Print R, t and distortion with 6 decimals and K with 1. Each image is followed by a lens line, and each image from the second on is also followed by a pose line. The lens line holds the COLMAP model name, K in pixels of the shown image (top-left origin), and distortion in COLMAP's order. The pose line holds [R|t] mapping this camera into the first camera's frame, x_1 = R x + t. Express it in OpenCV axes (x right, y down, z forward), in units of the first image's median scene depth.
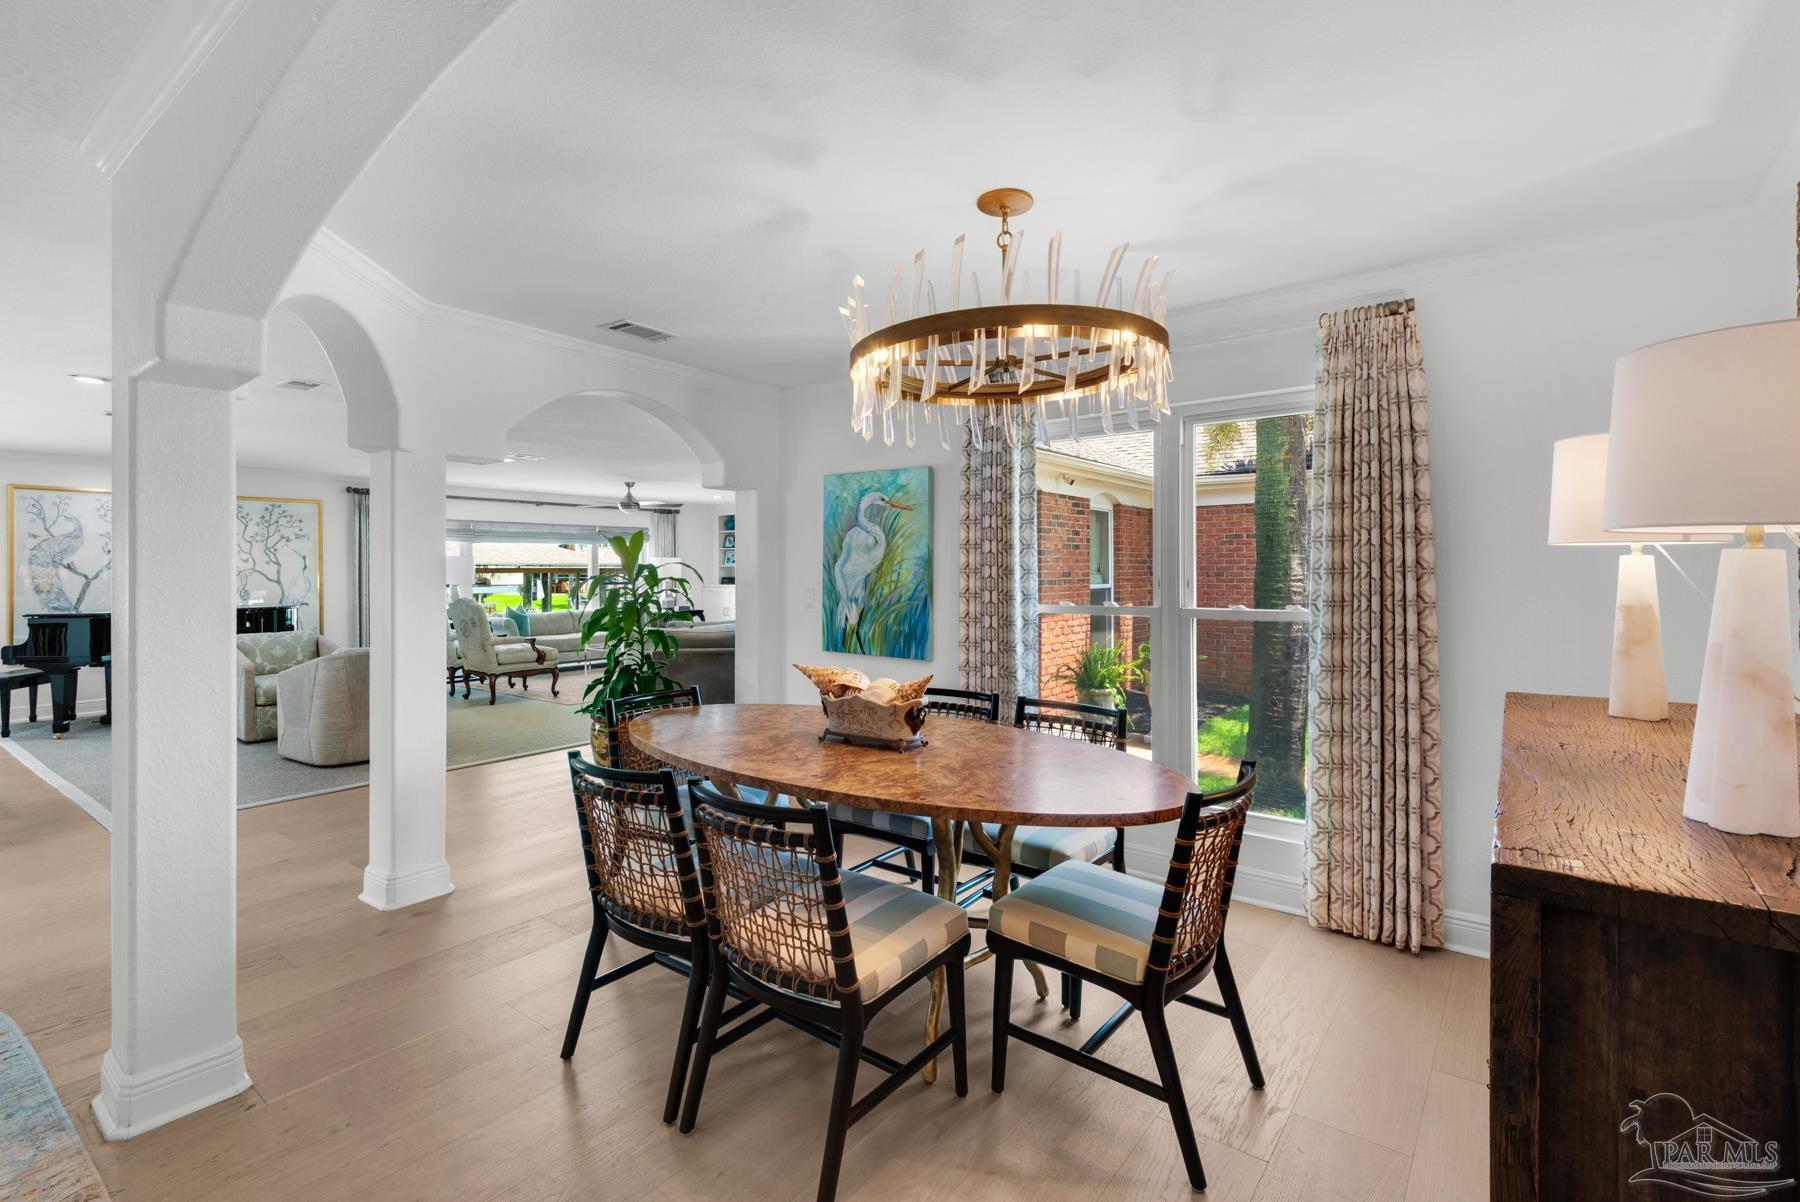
lens RADIAL K [[828.9, 0, 910.9], [0, 828.9, 568.3], [0, 0, 1]] dist [-0.002682, -0.000313]
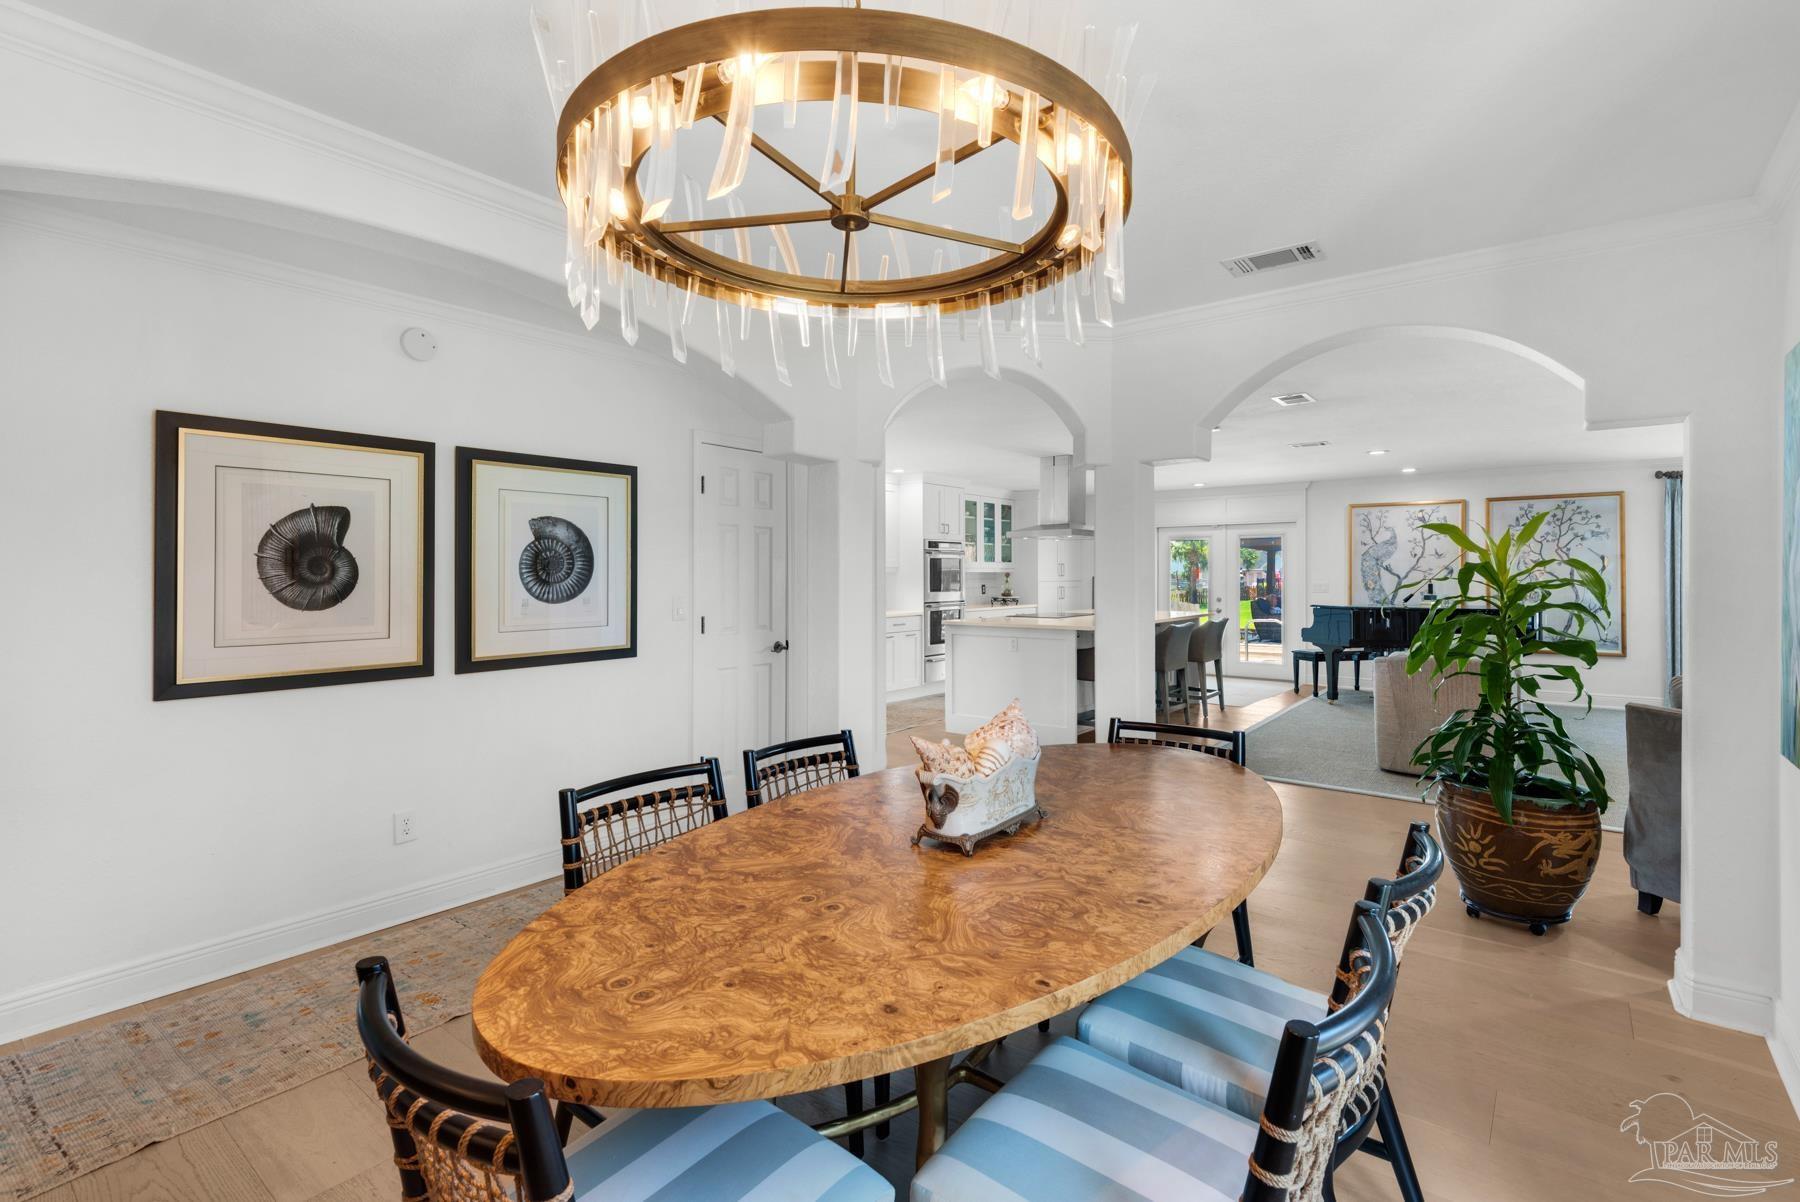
lens RADIAL K [[828.9, 0, 901.1], [0, 828.9, 588.7], [0, 0, 1]] dist [-0.002682, -0.000313]
pose [[-0.038325, 0.023305, -0.998994, 0.219733], [0.002086, 0.999728, 0.023242, -0.001951], [0.999263, -0.001194, -0.038363, 0.334833]]
